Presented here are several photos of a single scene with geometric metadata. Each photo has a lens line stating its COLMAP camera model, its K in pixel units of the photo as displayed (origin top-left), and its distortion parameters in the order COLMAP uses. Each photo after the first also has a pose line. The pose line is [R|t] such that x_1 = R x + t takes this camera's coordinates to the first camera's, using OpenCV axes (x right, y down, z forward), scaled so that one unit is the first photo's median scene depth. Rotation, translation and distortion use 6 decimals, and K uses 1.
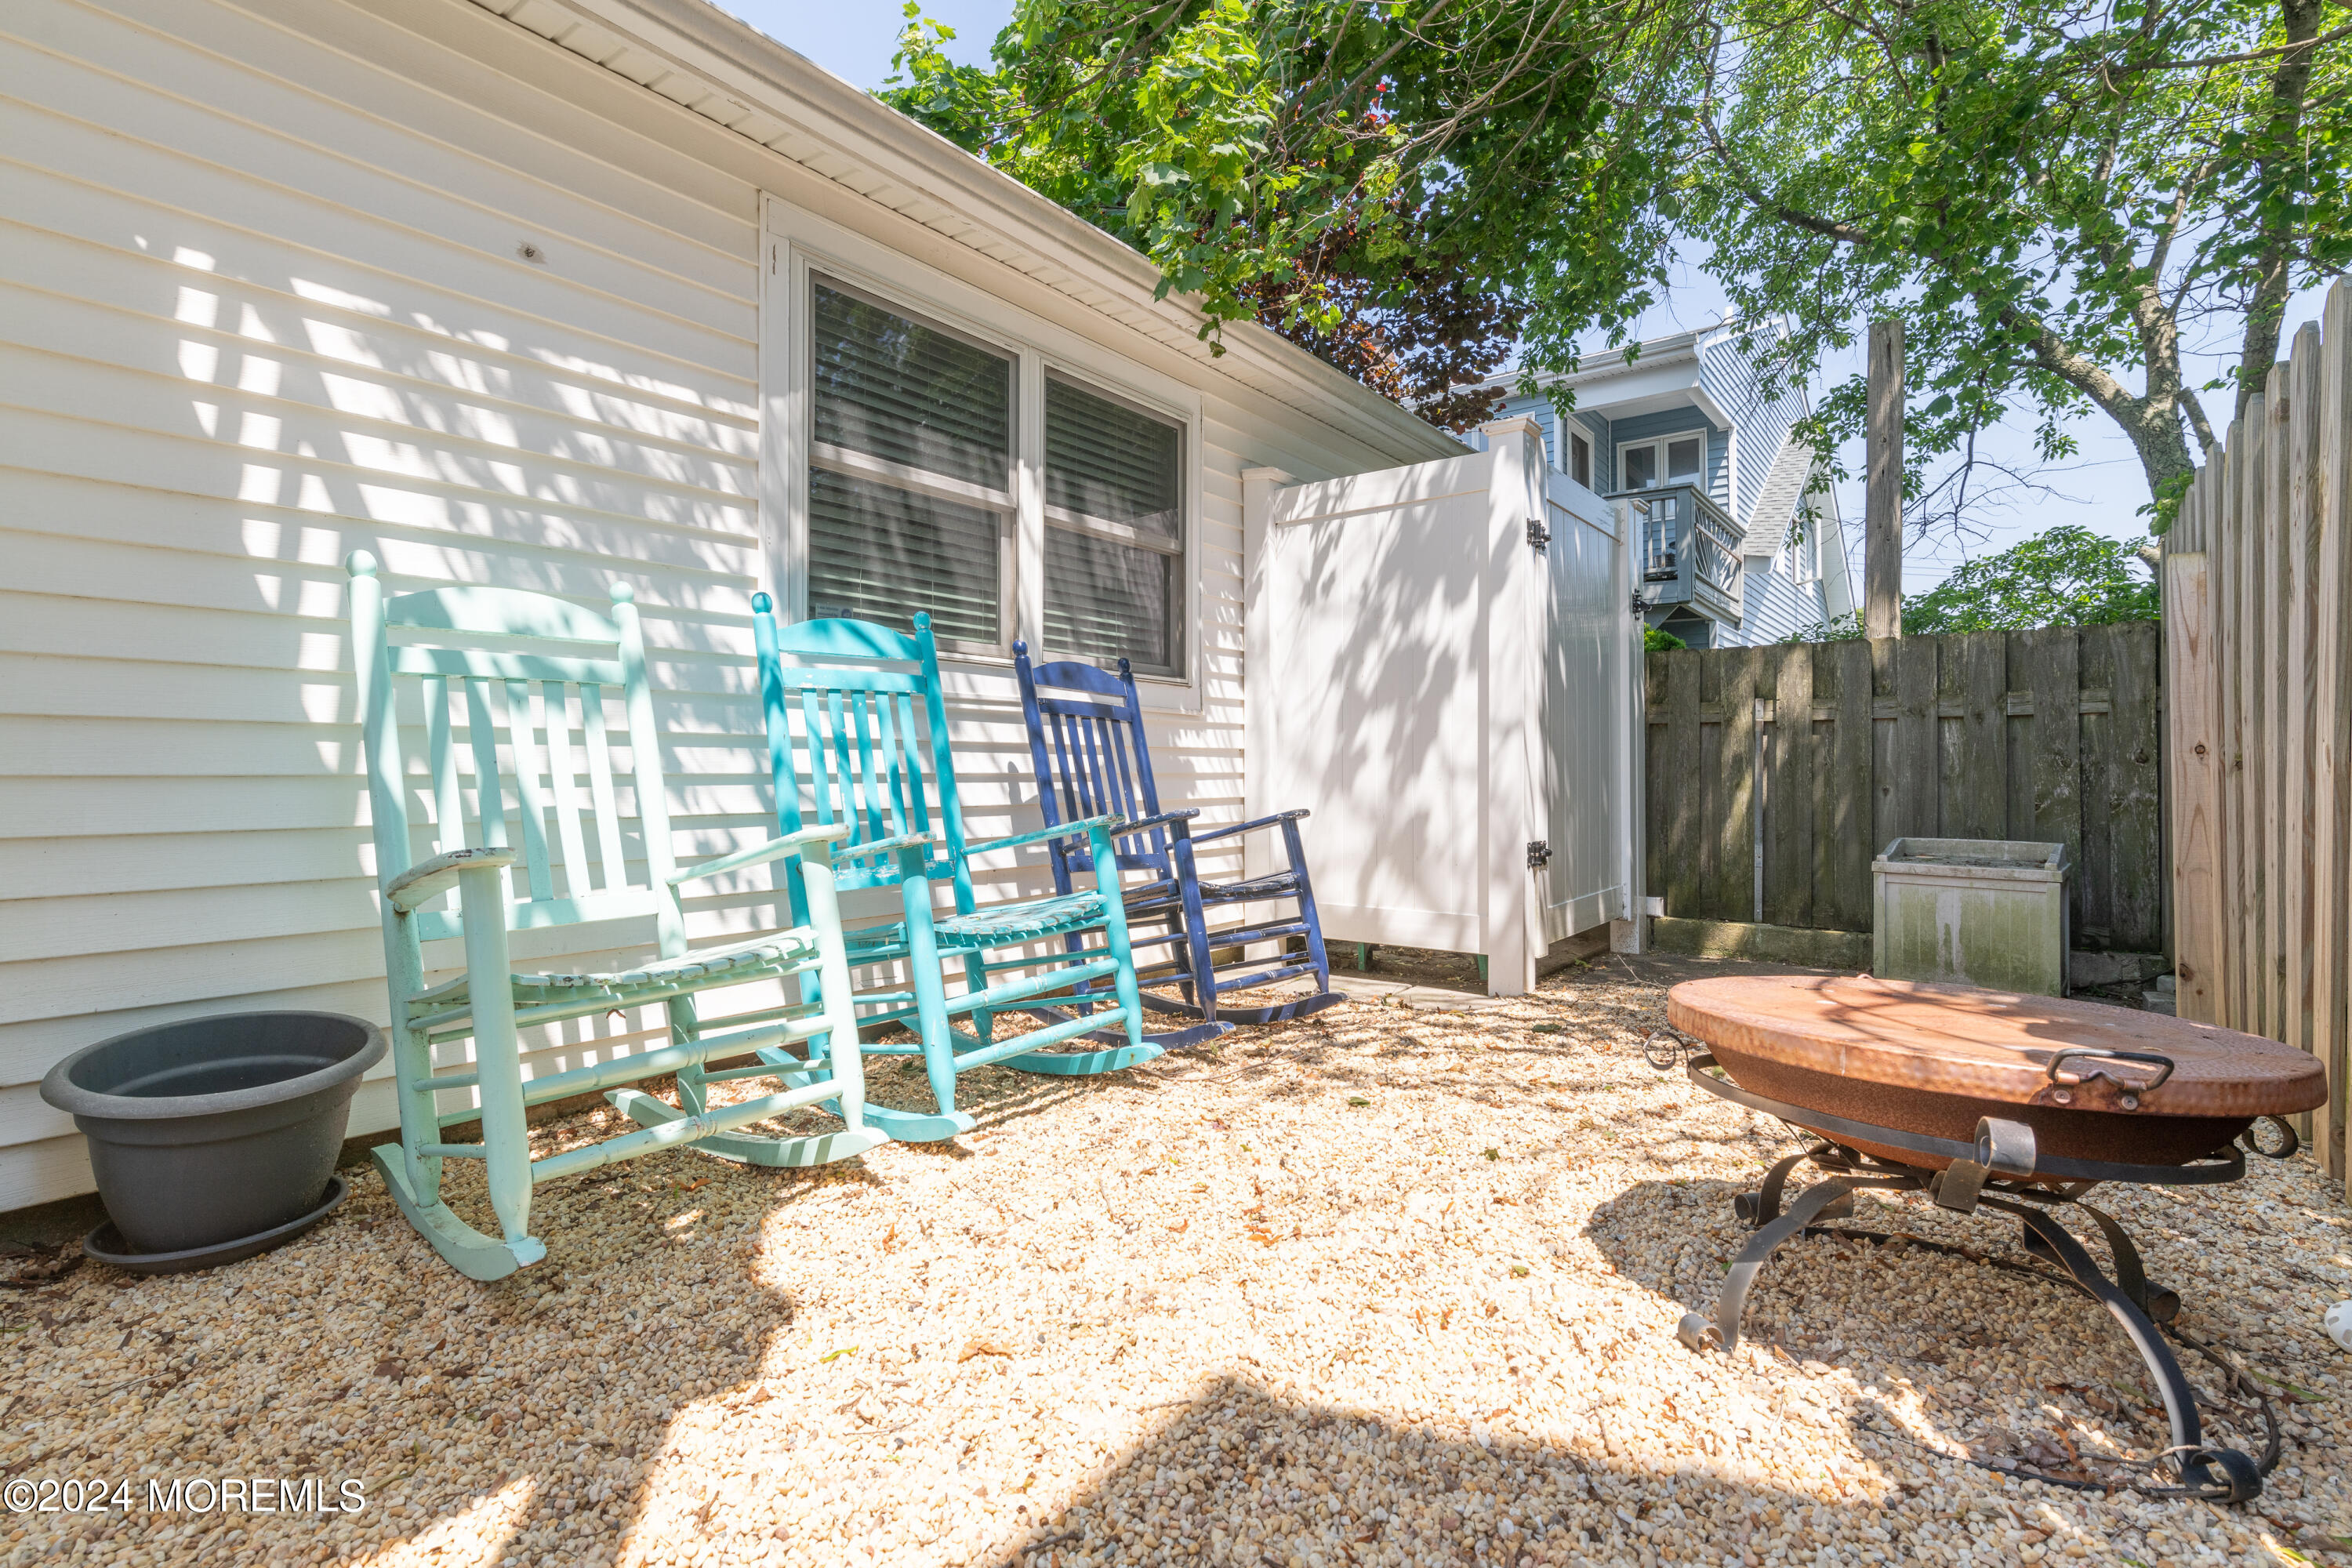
lens RADIAL K [[1063.3, 0, 1213.4], [0, 1063.3, 774.1], [0, 0, 1]] dist [0.002491, 0.000066]
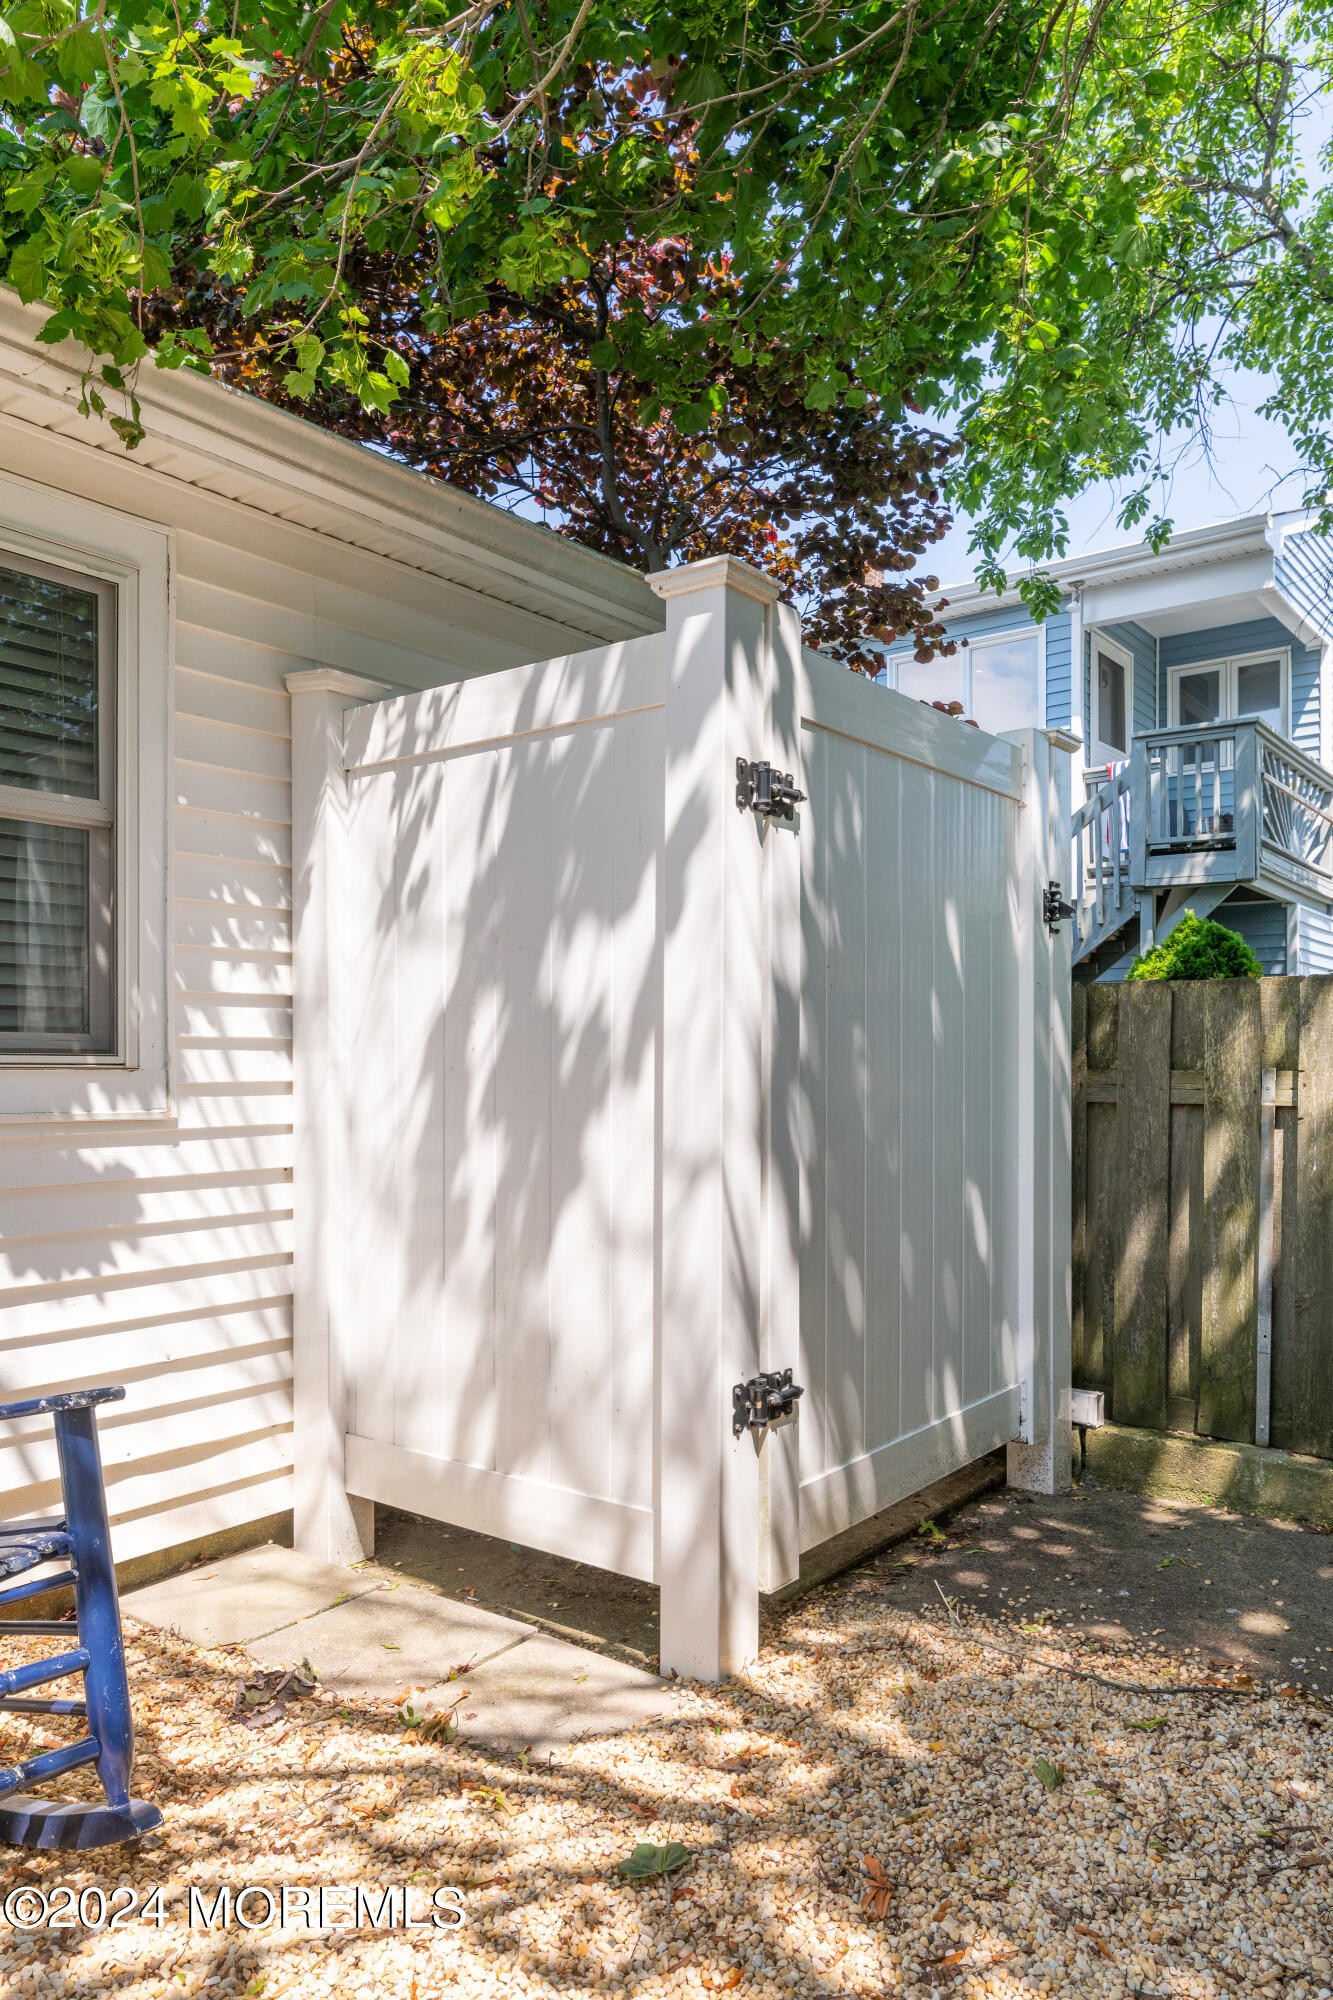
lens RADIAL K [[1207.2, 0, 661.9], [0, 1207.2, 1047.5], [0, 0, 1]] dist [0.005814, -0.003488]
pose [[0.997309, 0.018587, -0.070912, 0.167856], [-0.019131, 0.999792, -0.007004, -0.054081], [0.070767, 0.008342, 0.997458, 0.231603]]
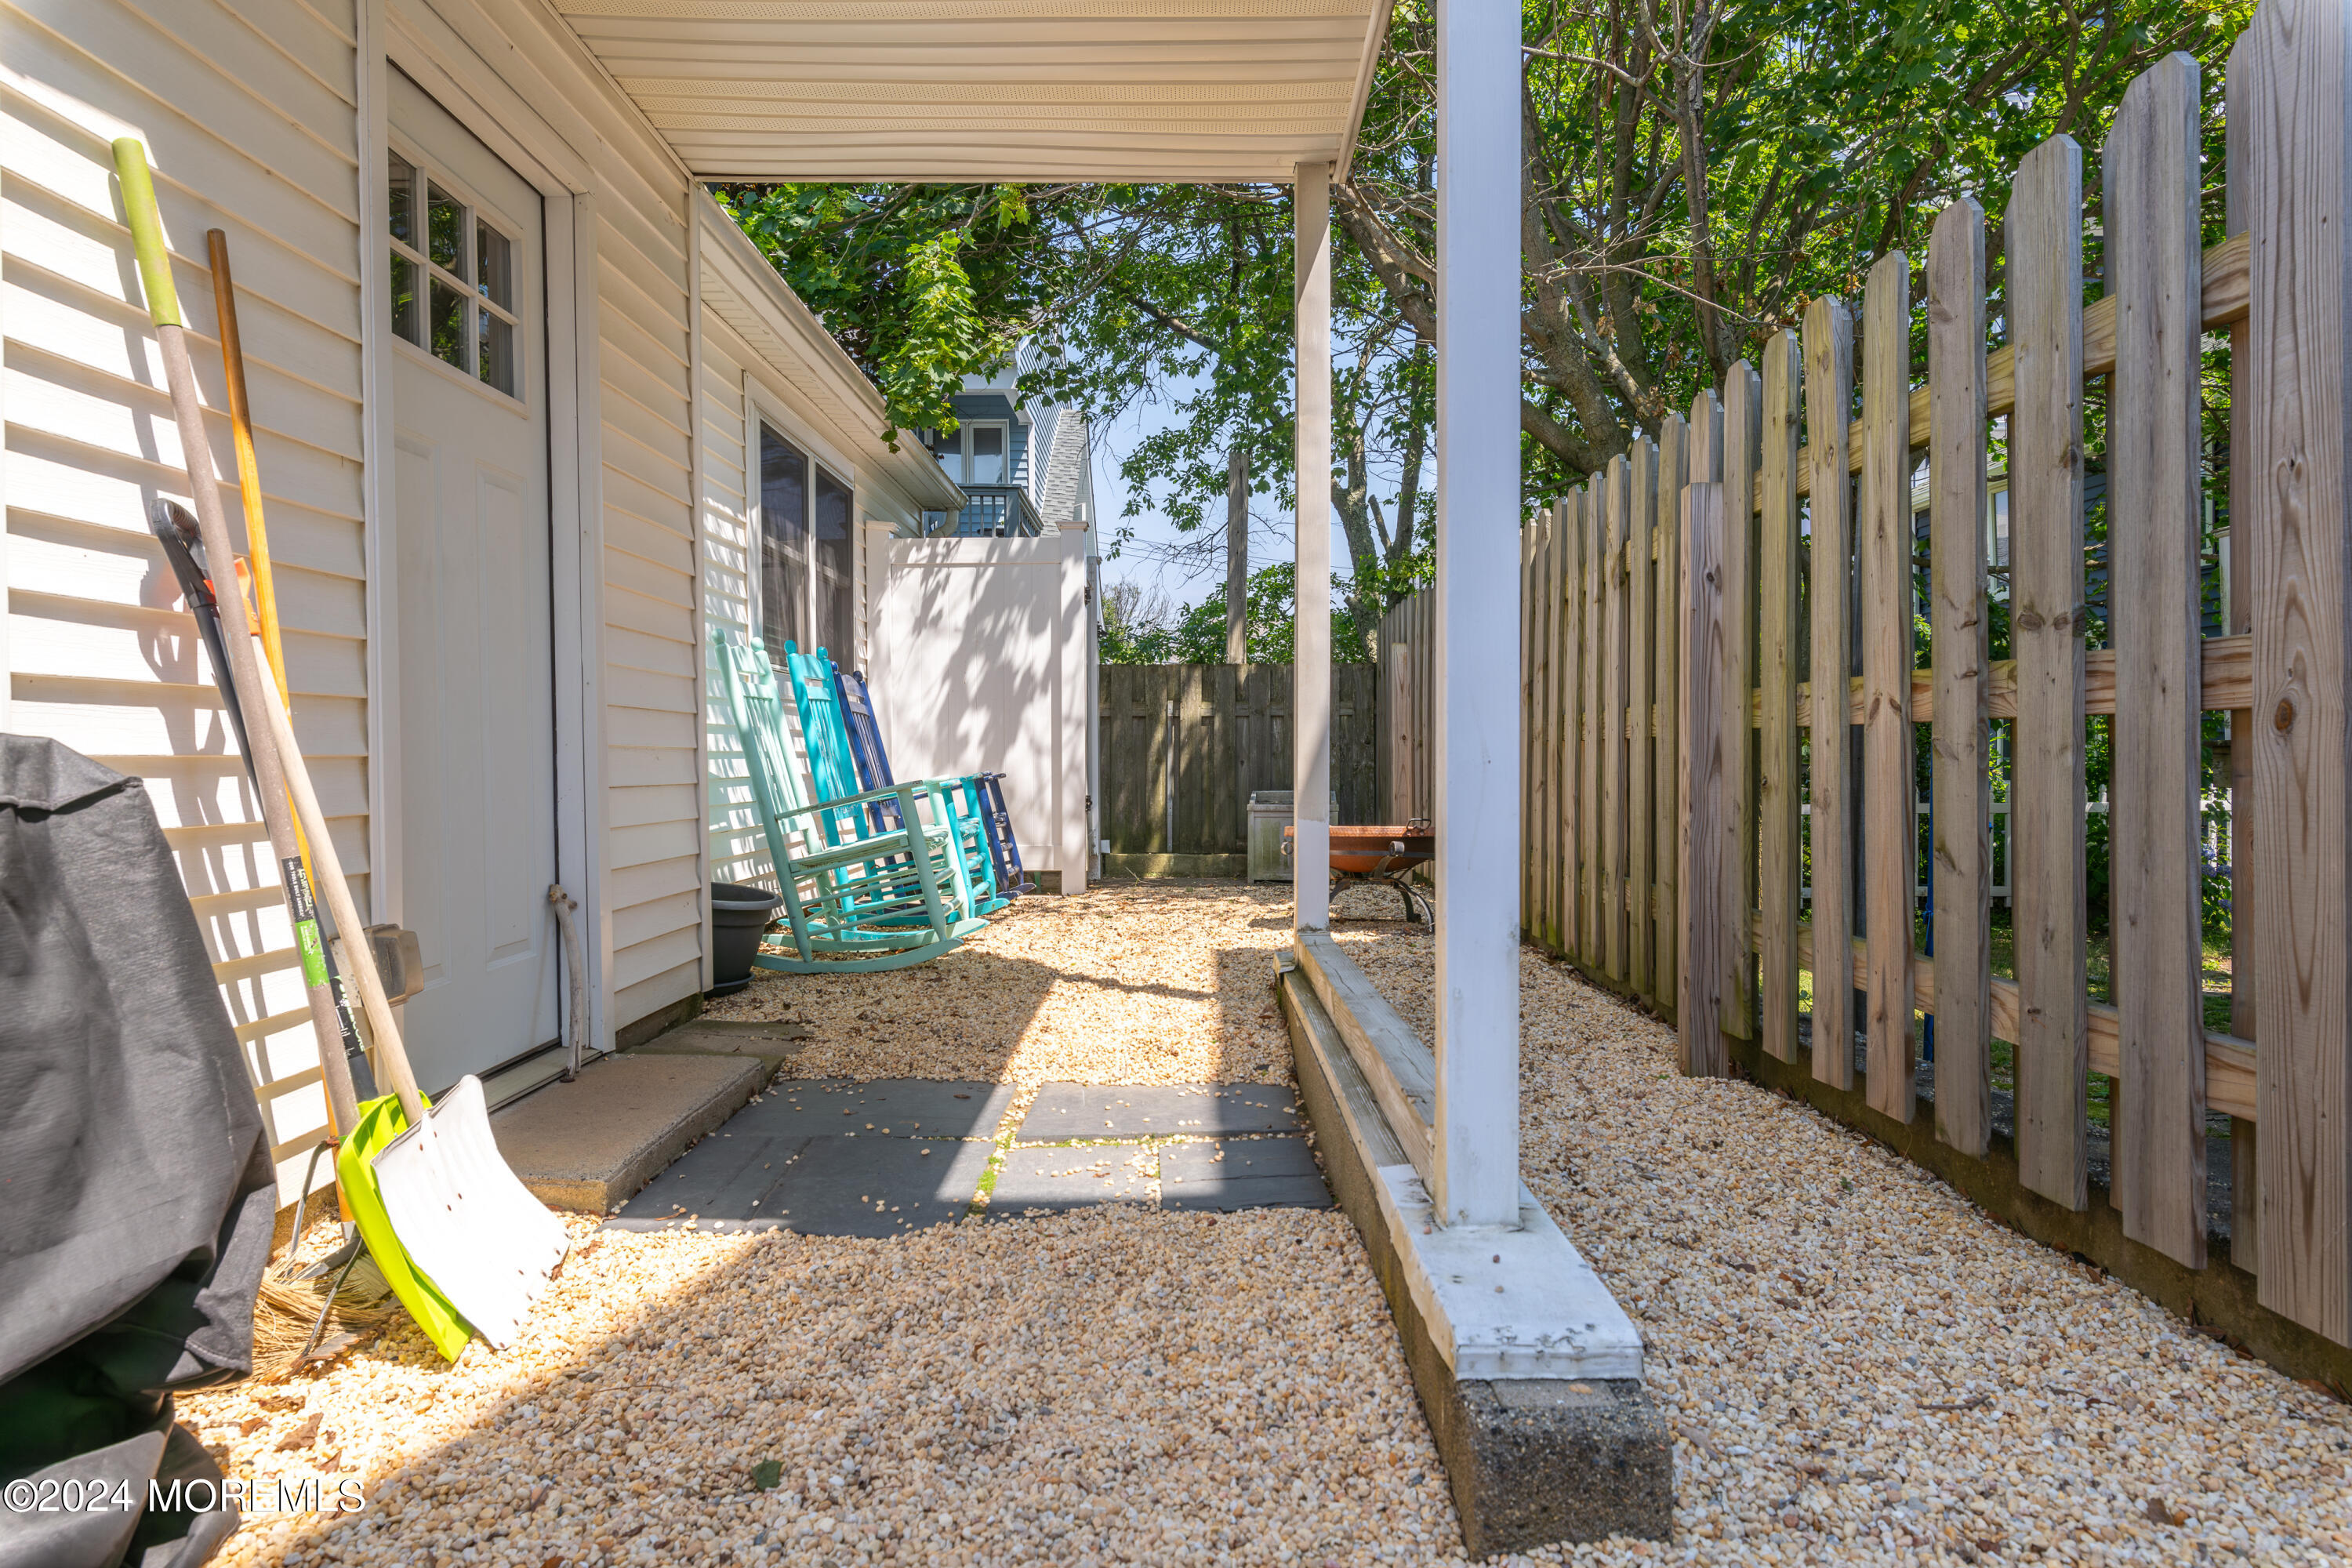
lens RADIAL K [[1419.7, 0, 1176.0], [0, 1419.7, 784.0], [0, 0, 1]] dist [0.005814, -0.003488]
pose [[0.804262, -0.013310, 0.594125, -0.438757], [0.004206, 0.999852, 0.016706, 0.006166], [-0.594260, -0.010937, 0.804199, -0.389926]]
